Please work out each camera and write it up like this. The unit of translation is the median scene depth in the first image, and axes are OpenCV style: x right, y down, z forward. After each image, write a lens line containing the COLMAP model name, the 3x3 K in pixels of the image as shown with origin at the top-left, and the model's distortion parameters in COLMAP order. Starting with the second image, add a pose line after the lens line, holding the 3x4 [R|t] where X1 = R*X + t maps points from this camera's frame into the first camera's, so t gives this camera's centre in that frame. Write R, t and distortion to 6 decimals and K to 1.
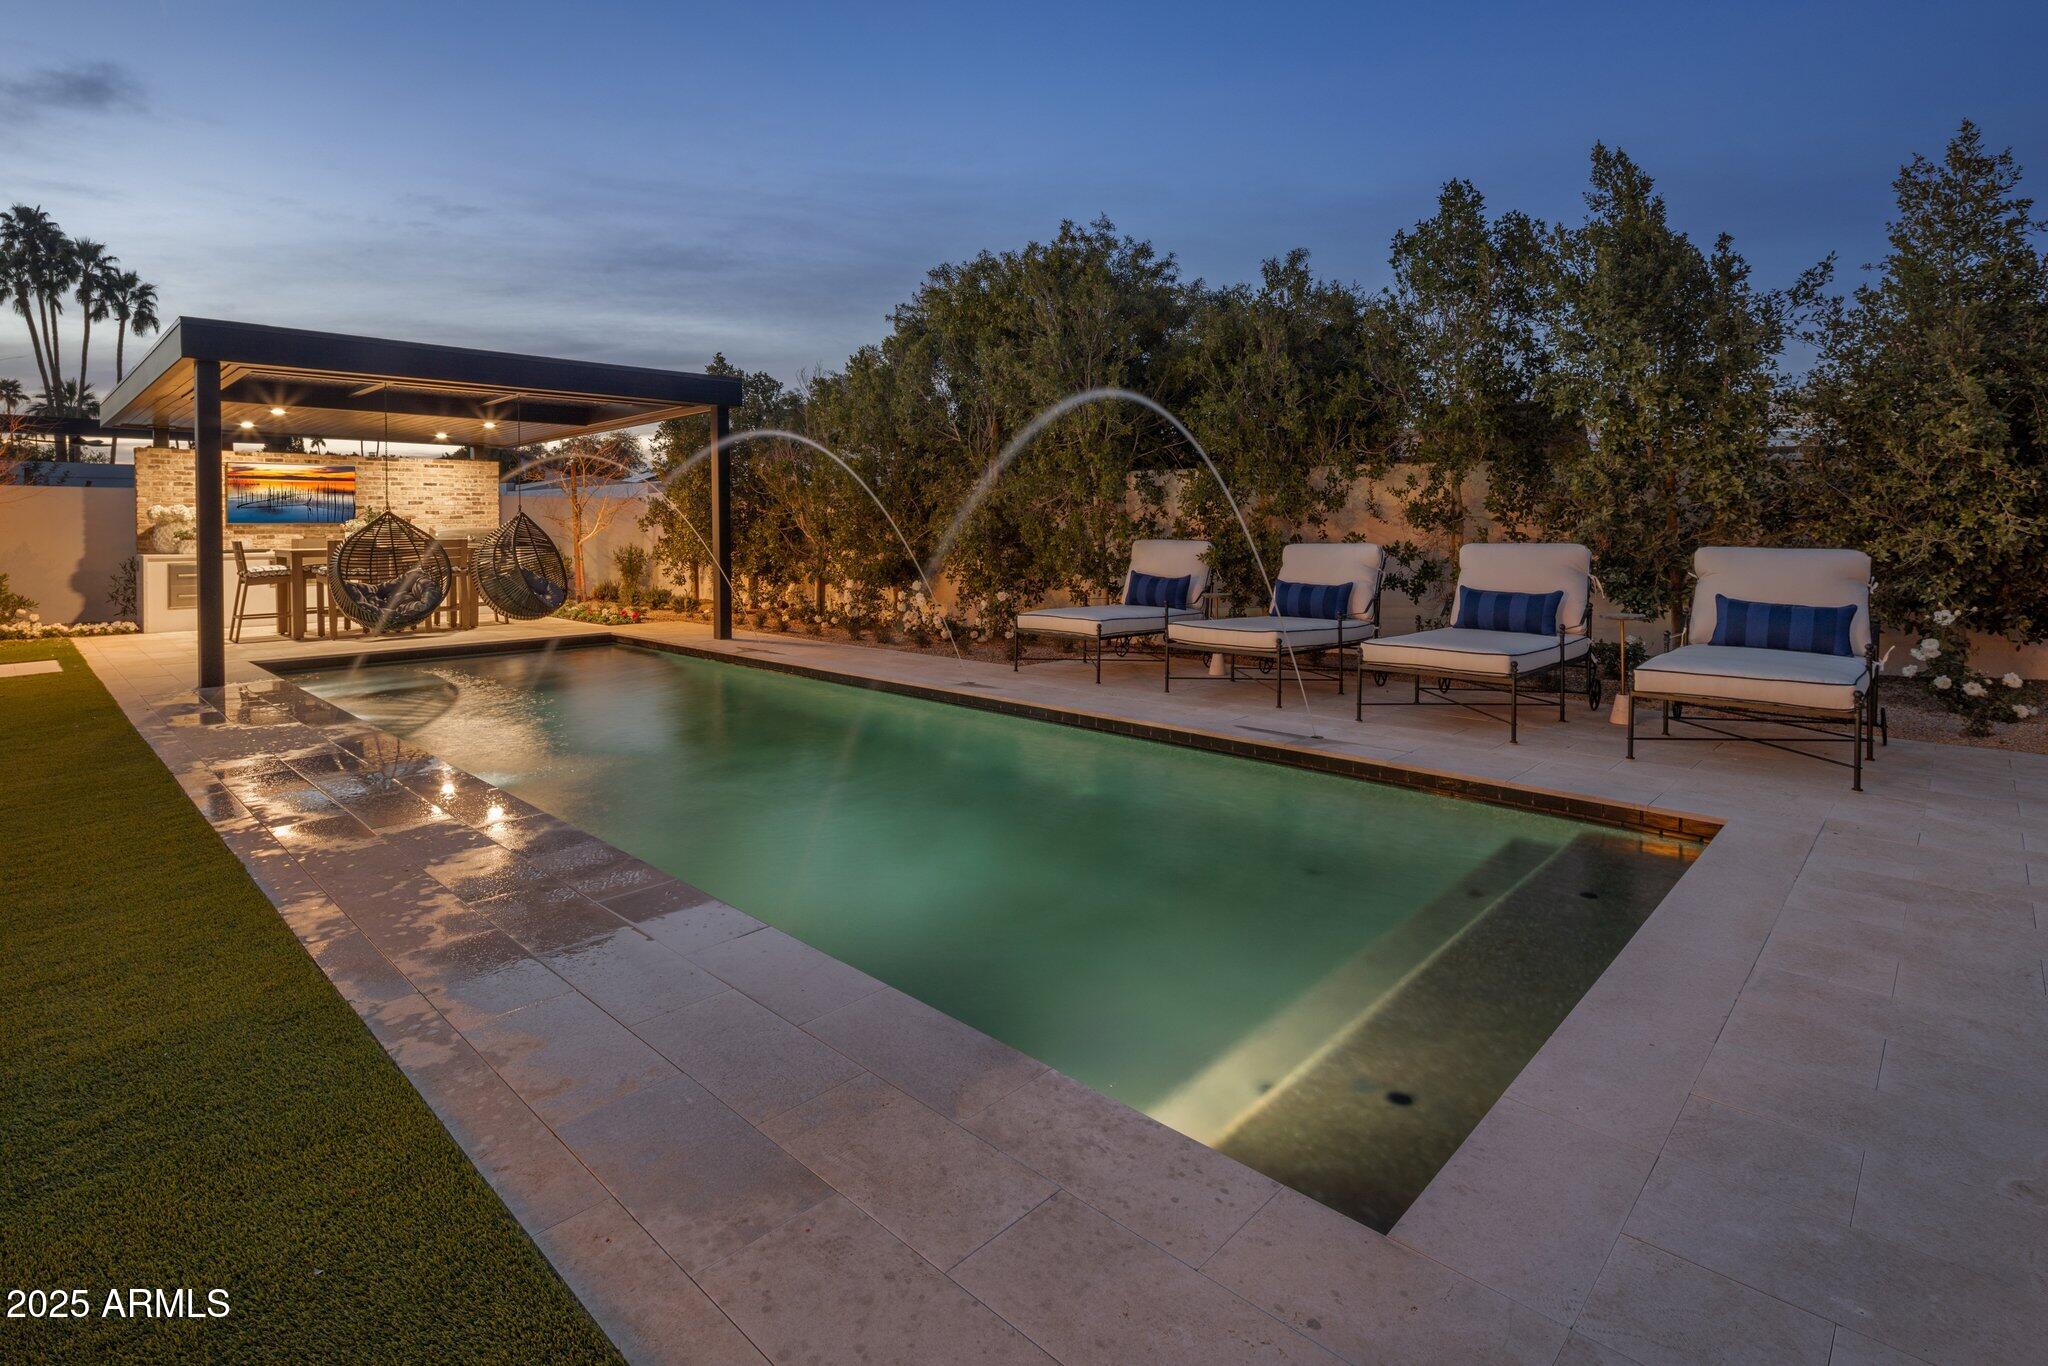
lens RADIAL K [[1003.2, 0, 1014.5], [0, 1003.2, 541.2], [0, 0, 1]] dist [-0.001741, -0.001044]
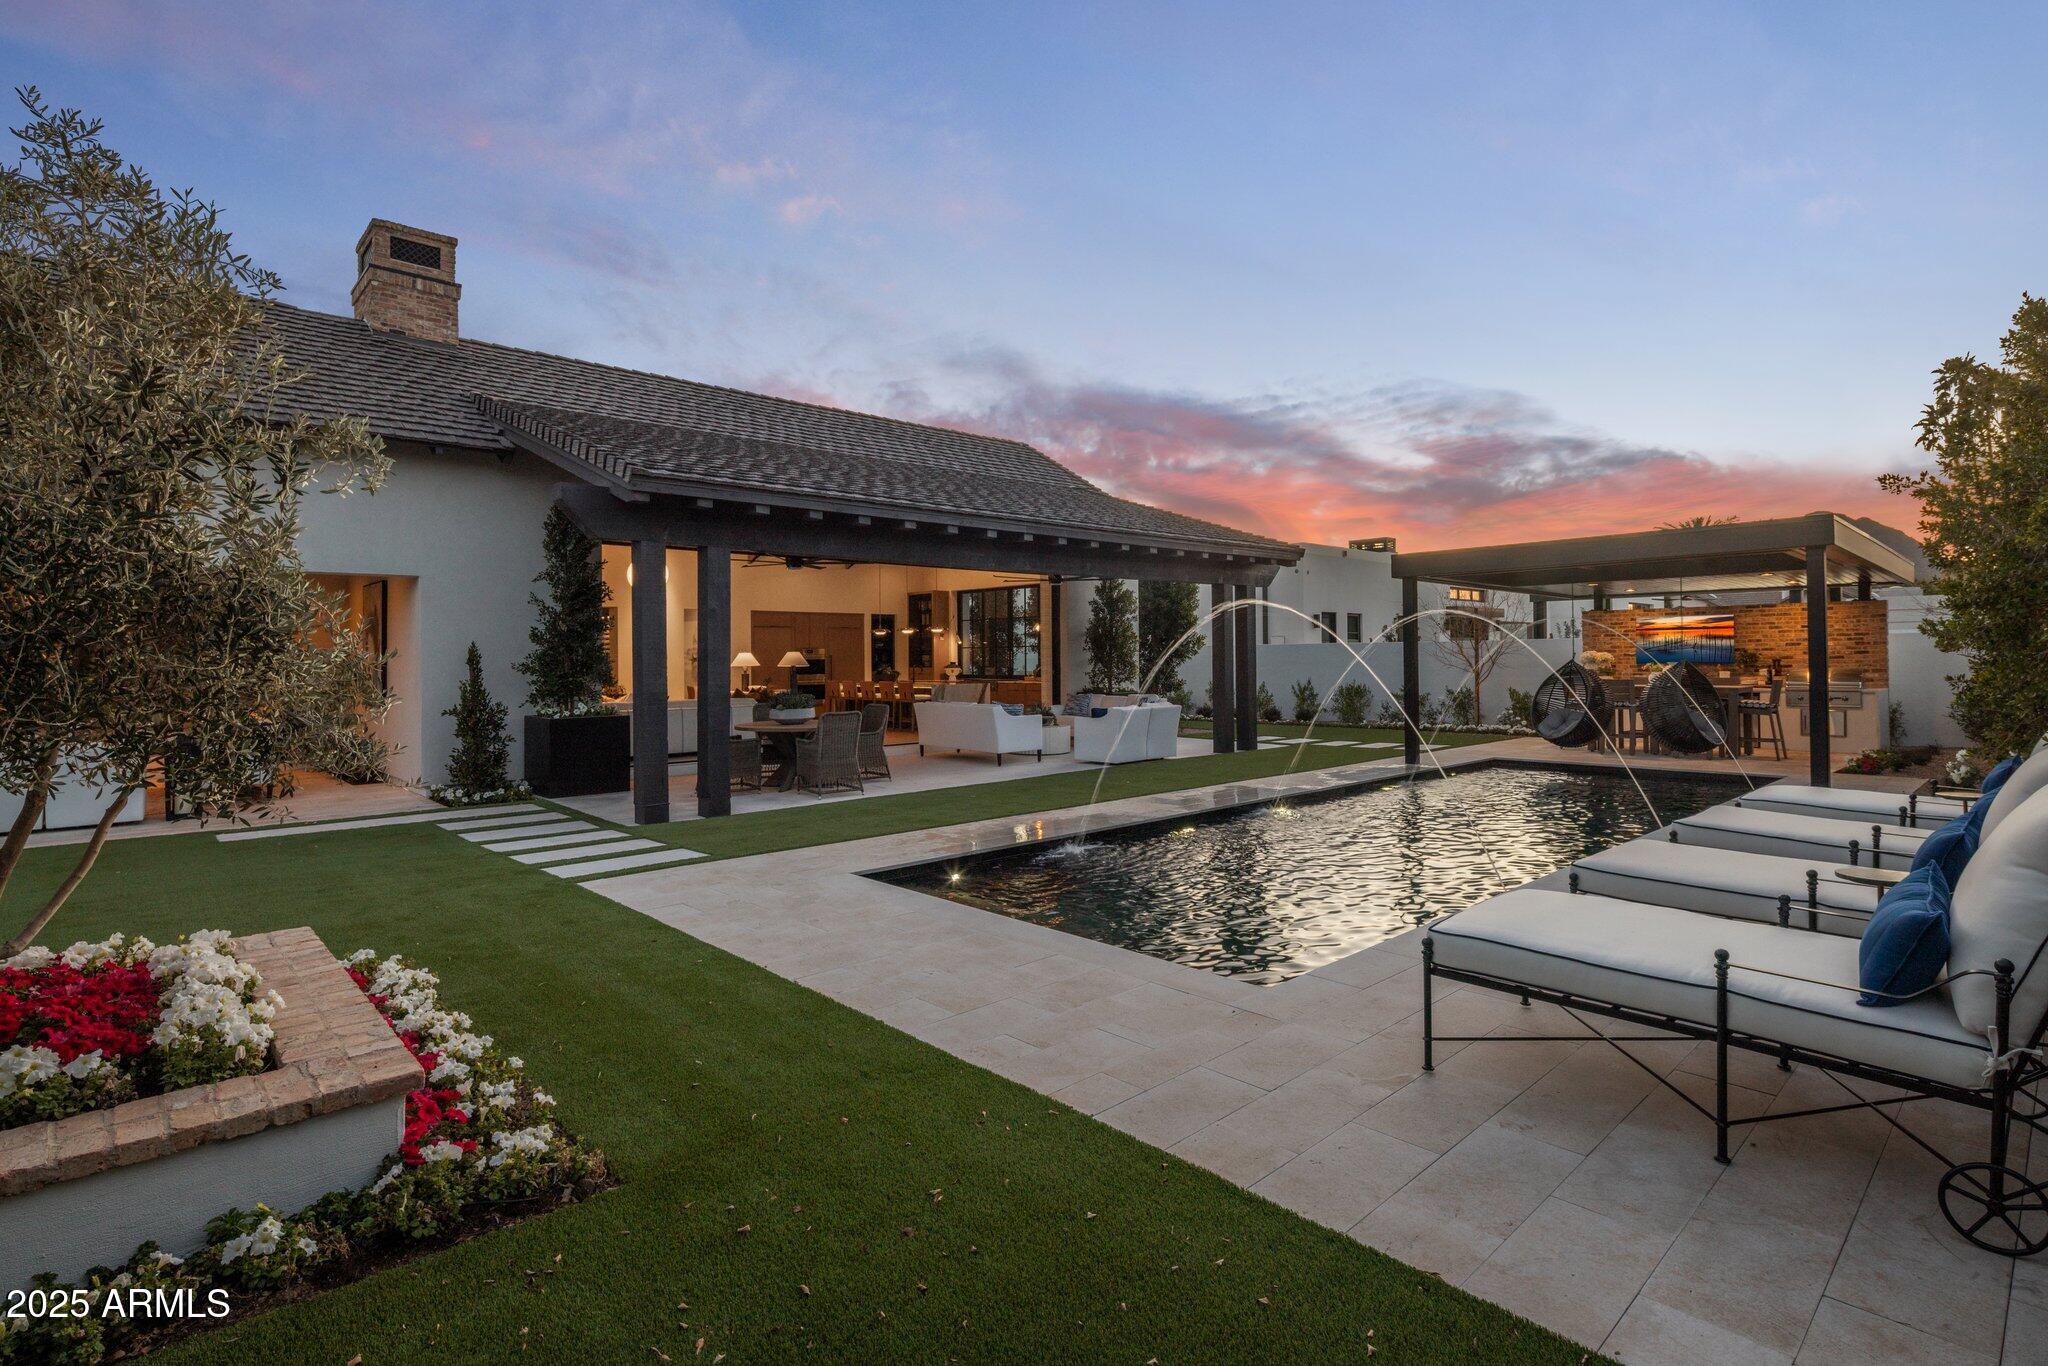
lens RADIAL K [[993.0, 0, 1024.0], [0, 993.0, 683.0], [0, 0, 1]] dist [0.000802, -0.000253]
pose [[-0.054464, 0.027847, -0.998127, 0.832477], [-0.007685, 0.999570, 0.028306, -0.033230], [0.998486, 0.009212, -0.054227, 0.375601]]
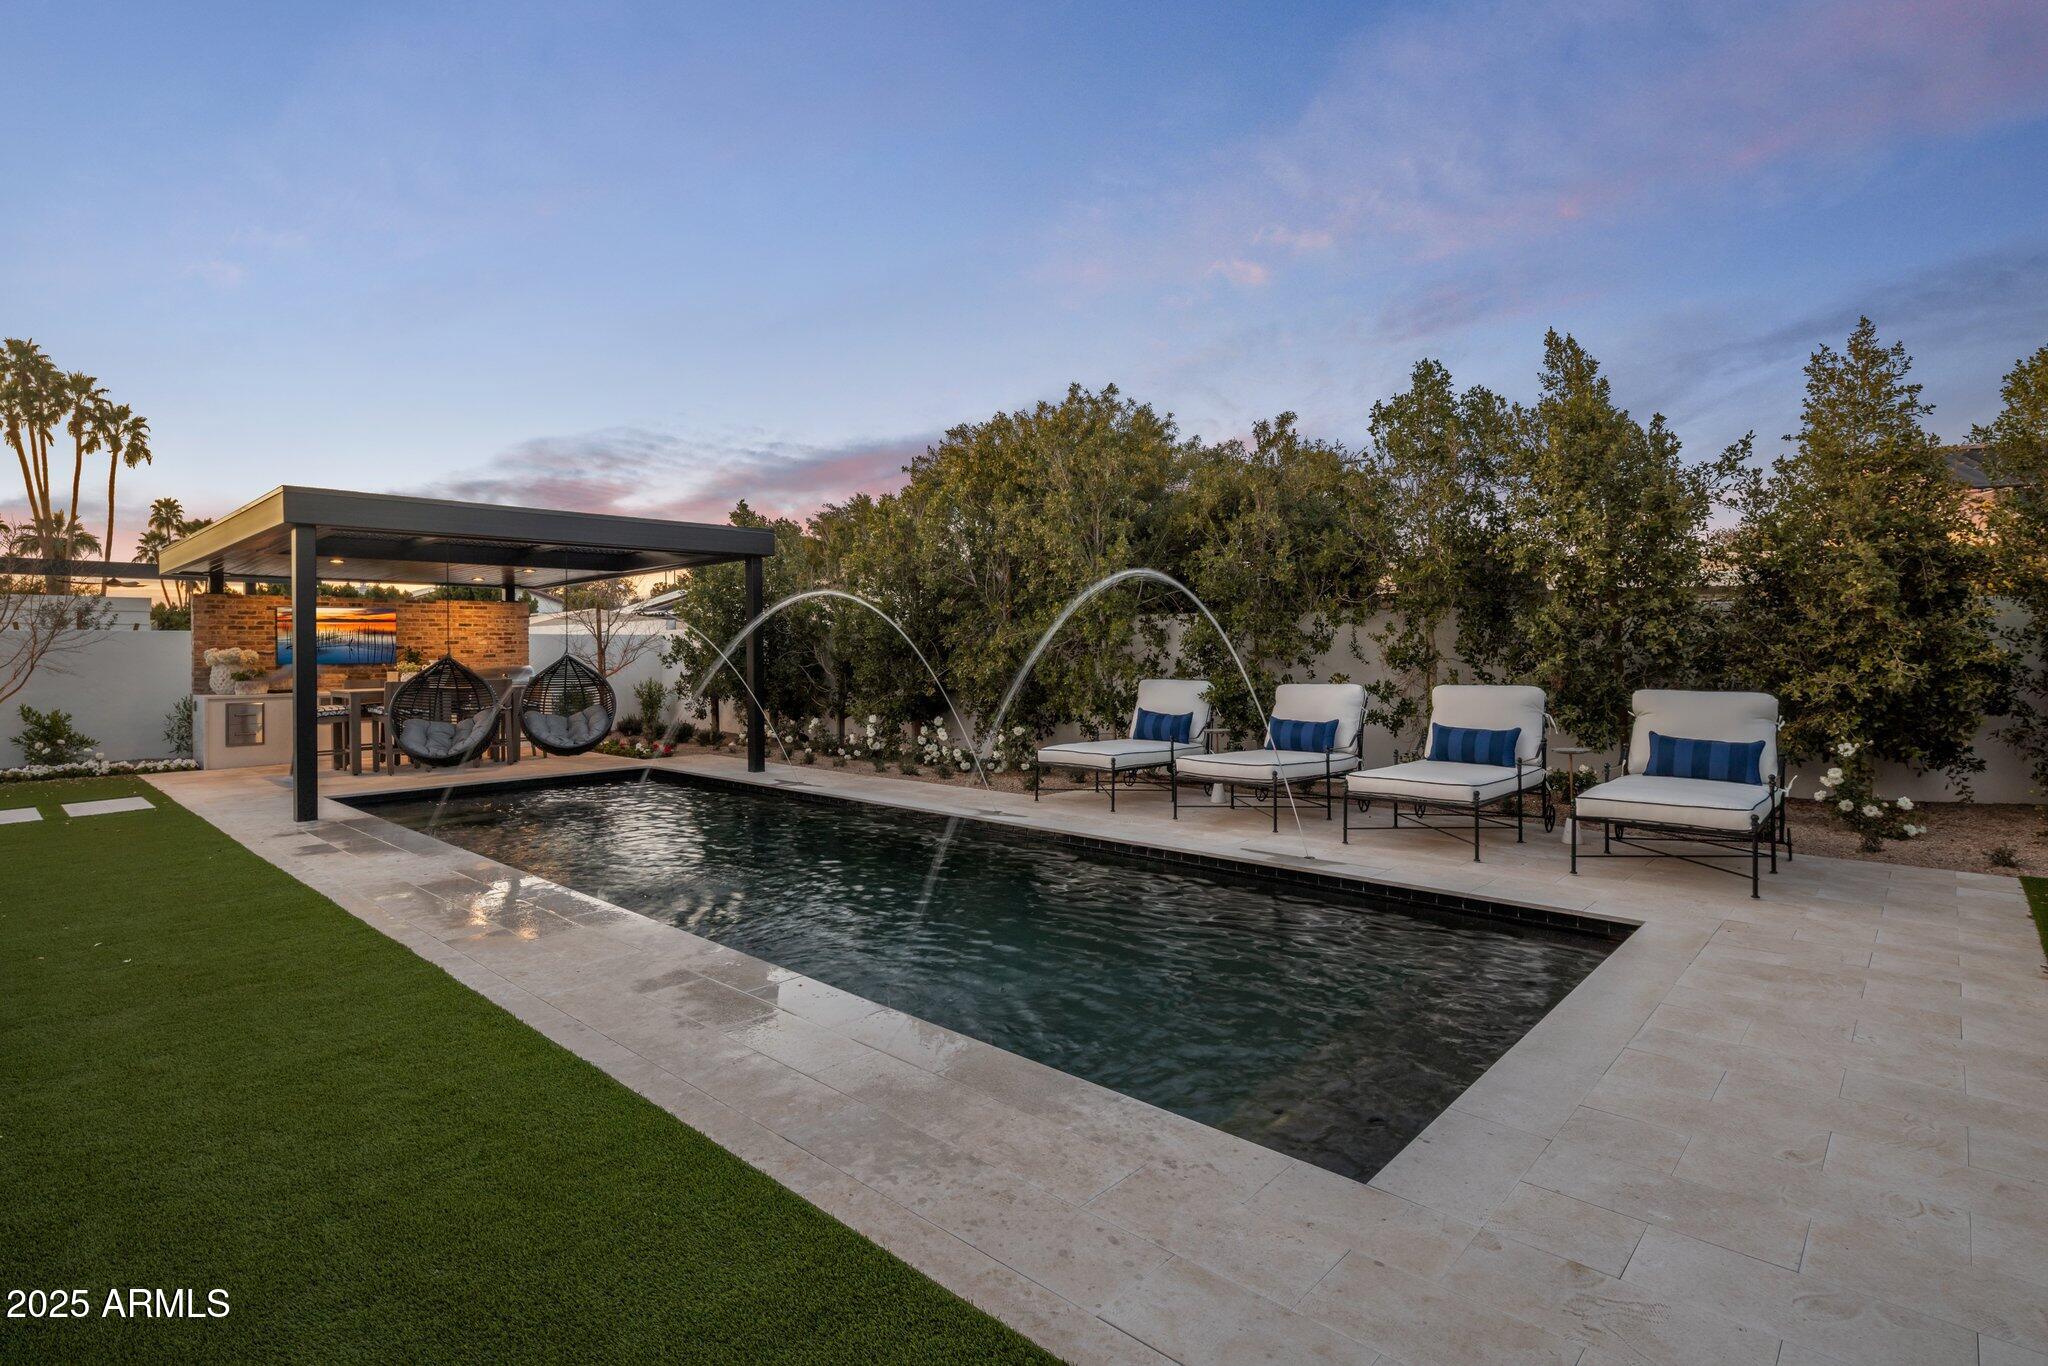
lens RADIAL K [[1005.4, 0, 1021.0], [0, 1005.4, 652.7], [0, 0, 1]] dist [-0.001680, -0.000368]
pose [[0.999785, -0.004721, 0.020214, -0.035800], [0.004971, 0.999911, -0.012366, -0.019007], [-0.020153, 0.012464, 0.999719, -0.104855]]
